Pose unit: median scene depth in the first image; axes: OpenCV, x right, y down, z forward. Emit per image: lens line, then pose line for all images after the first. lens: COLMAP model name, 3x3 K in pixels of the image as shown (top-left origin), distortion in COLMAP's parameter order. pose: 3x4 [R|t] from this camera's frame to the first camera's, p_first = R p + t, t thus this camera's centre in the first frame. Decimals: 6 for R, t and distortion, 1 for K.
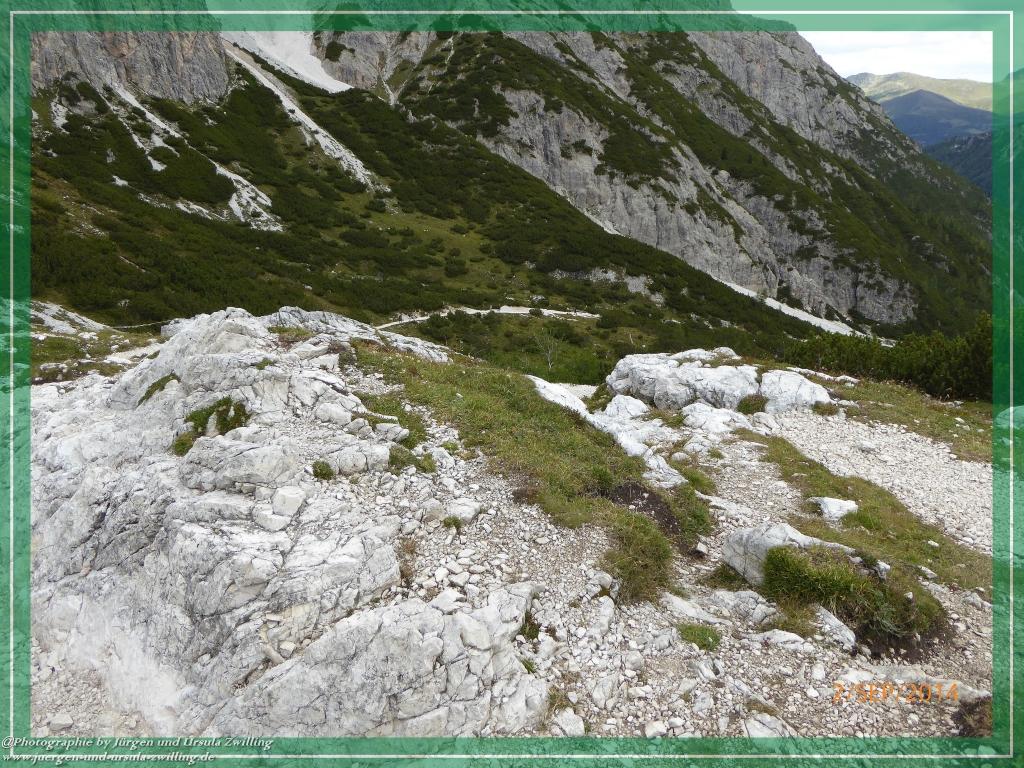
lens RADIAL K [[734.8, 0, 516.9], [0, 734.8, 379.7], [0, 0, 1]] dist [-0.022815, 0.002718]
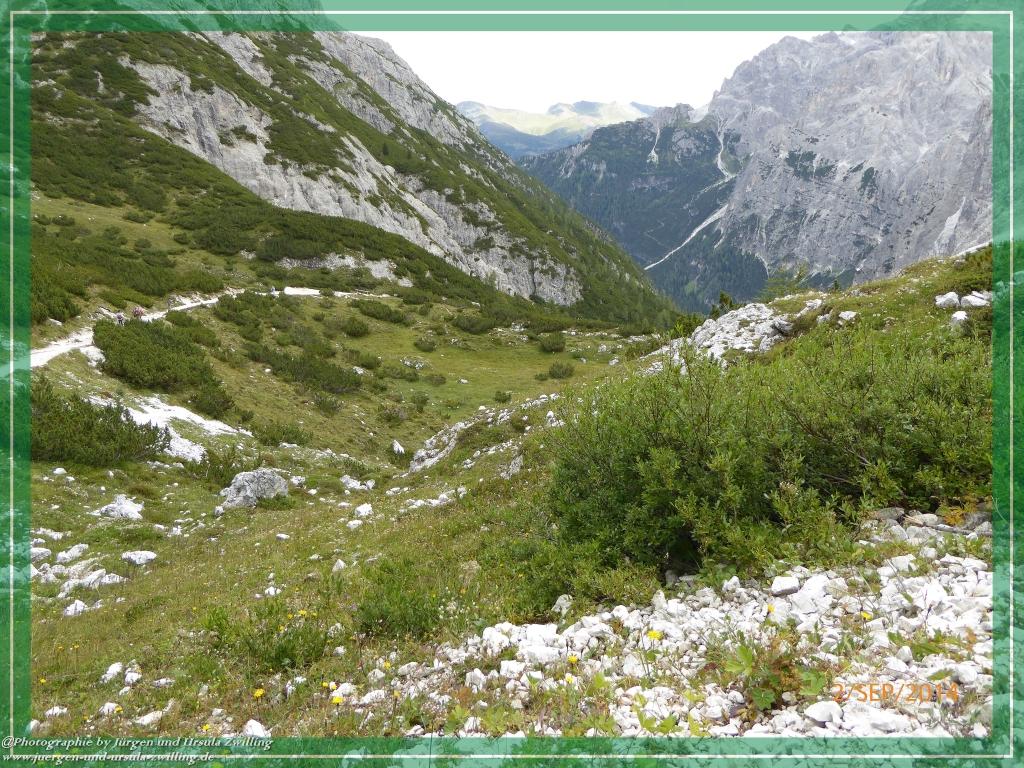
lens RADIAL K [[734.8, 0, 517.6], [0, 734.8, 379.6], [0, 0, 1]] dist [-0.022815, 0.002718]
pose [[0.867802, -0.128109, 0.480113, -0.086165], [0.140084, 0.990079, 0.010982, 0.009647], [-0.476756, 0.057726, 0.877138, 0.099737]]
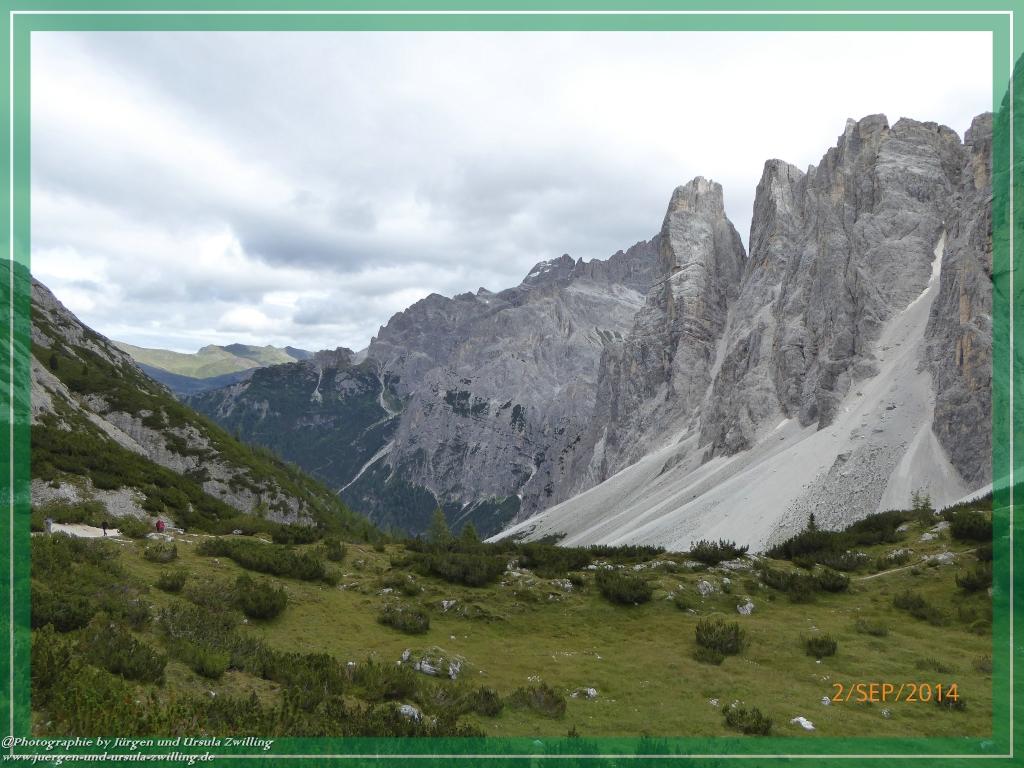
lens RADIAL K [[734.8, 0, 522.4], [0, 734.8, 376.4], [0, 0, 1]] dist [-0.022815, 0.002718]
pose [[0.559490, 0.044960, 0.827617, -0.082991], [0.244007, 0.945342, -0.216310, -0.016775], [-0.792106, 0.322967, 0.517938, 0.283181]]
